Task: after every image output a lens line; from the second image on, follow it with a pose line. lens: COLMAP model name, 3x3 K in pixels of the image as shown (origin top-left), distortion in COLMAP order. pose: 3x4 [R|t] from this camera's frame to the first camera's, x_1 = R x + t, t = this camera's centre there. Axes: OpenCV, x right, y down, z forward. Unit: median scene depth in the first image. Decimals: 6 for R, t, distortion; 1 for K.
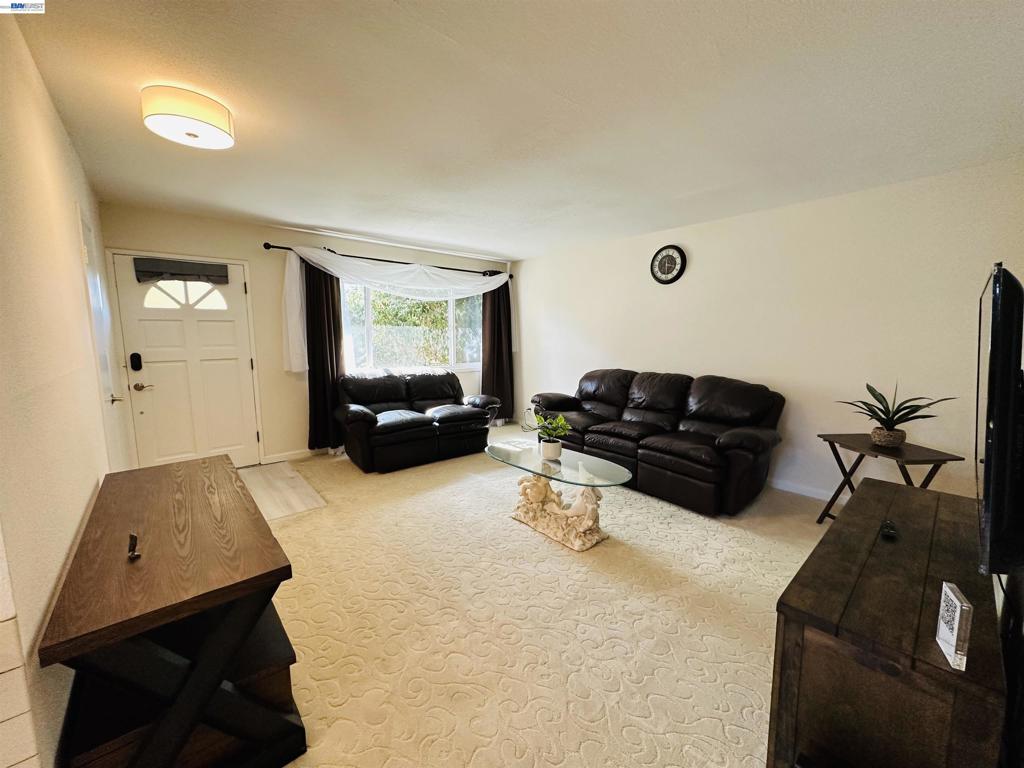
lens RADIAL K [[409.4, 0, 512.0], [0, 409.4, 384.0], [0, 0, 1]] dist [-0.001120, -0.000069]
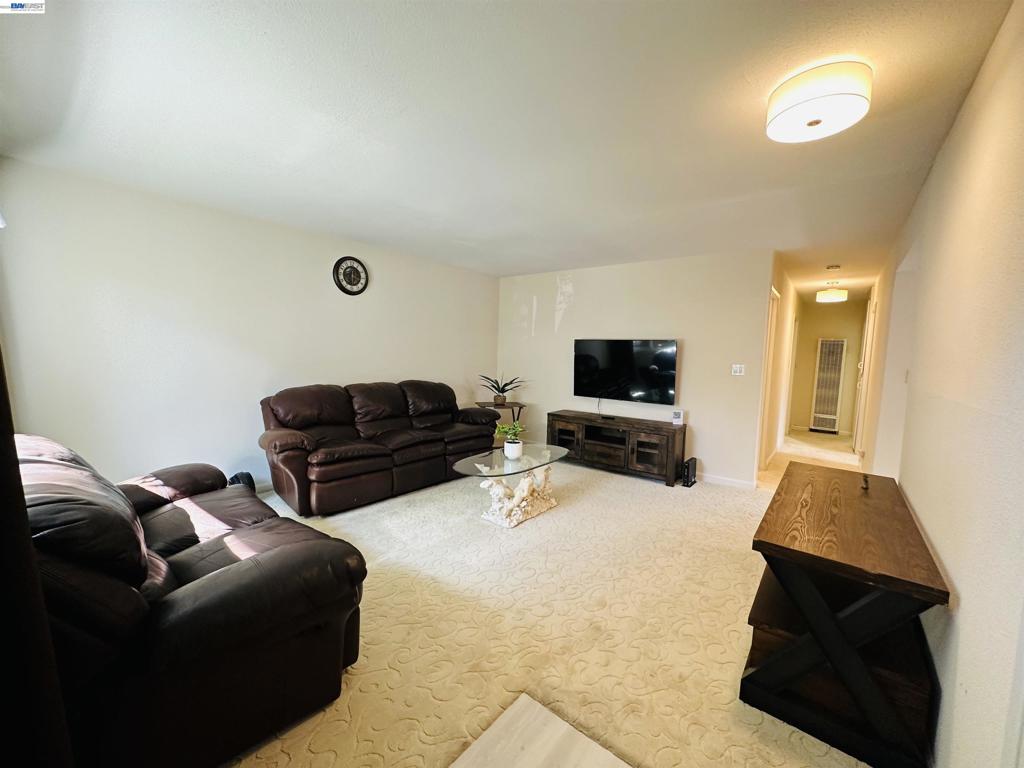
lens RADIAL K [[409.4, 0, 512.0], [0, 409.4, 384.0], [0, 0, 1]] dist [-0.001120, -0.000069]
pose [[-0.188696, -0.078717, 0.978876, -0.822216], [0.086979, 0.991525, 0.096500, -0.108177], [-0.978176, 0.103351, -0.180250, 0.973849]]
